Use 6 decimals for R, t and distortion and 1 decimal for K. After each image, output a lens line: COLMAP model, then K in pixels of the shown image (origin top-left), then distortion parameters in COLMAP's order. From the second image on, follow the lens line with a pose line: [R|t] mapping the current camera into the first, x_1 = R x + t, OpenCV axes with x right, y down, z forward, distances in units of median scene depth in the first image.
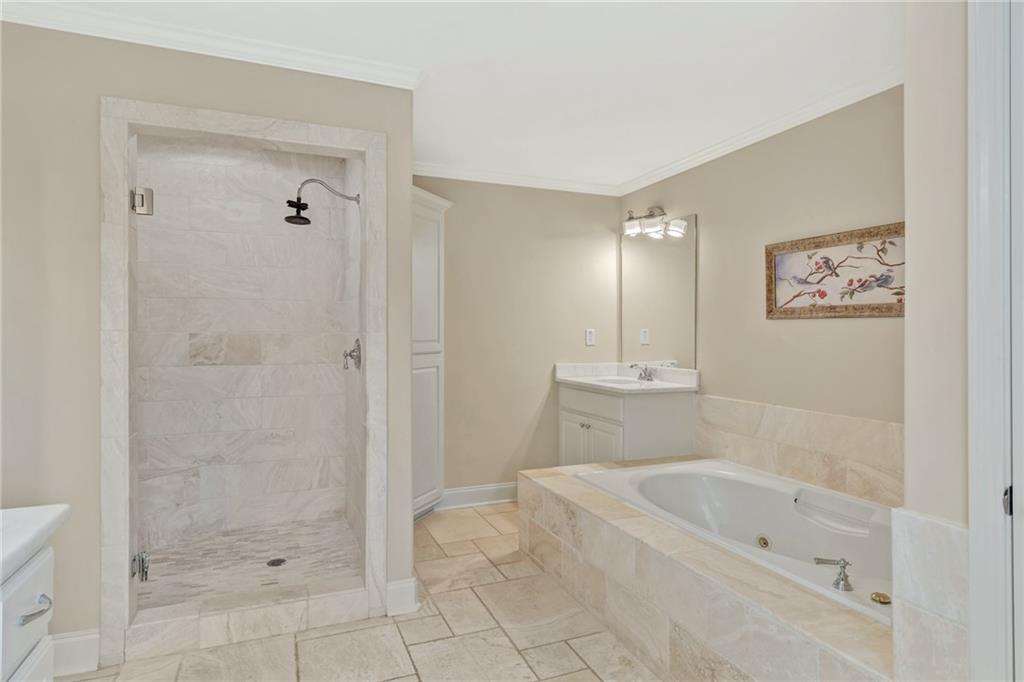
lens RADIAL K [[571.7, 0, 514.8], [0, 571.7, 333.6], [0, 0, 1]] dist [-0.002771, -0.001695]
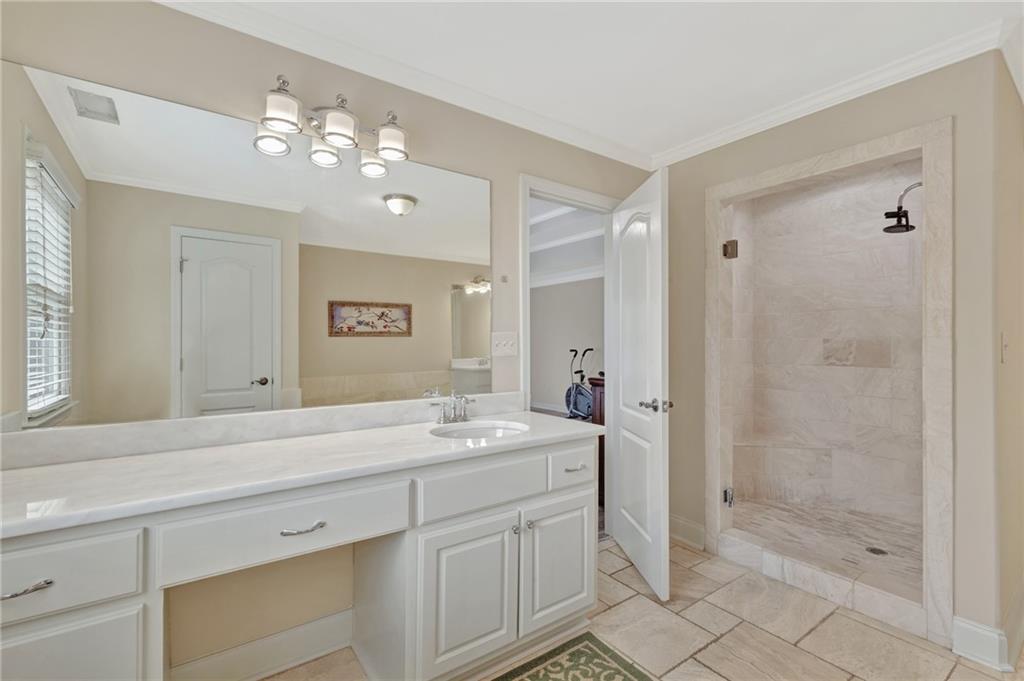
lens RADIAL K [[466.3, 0, 513.4], [0, 466.3, 340.7], [0, 0, 1]] dist [0.004510, 0.000843]
pose [[0.226194, -0.000272, -0.974082, 0.285714], [0.002550, 0.999997, 0.000313, 0.001396], [0.974079, -0.002555, 0.226194, 0.131754]]
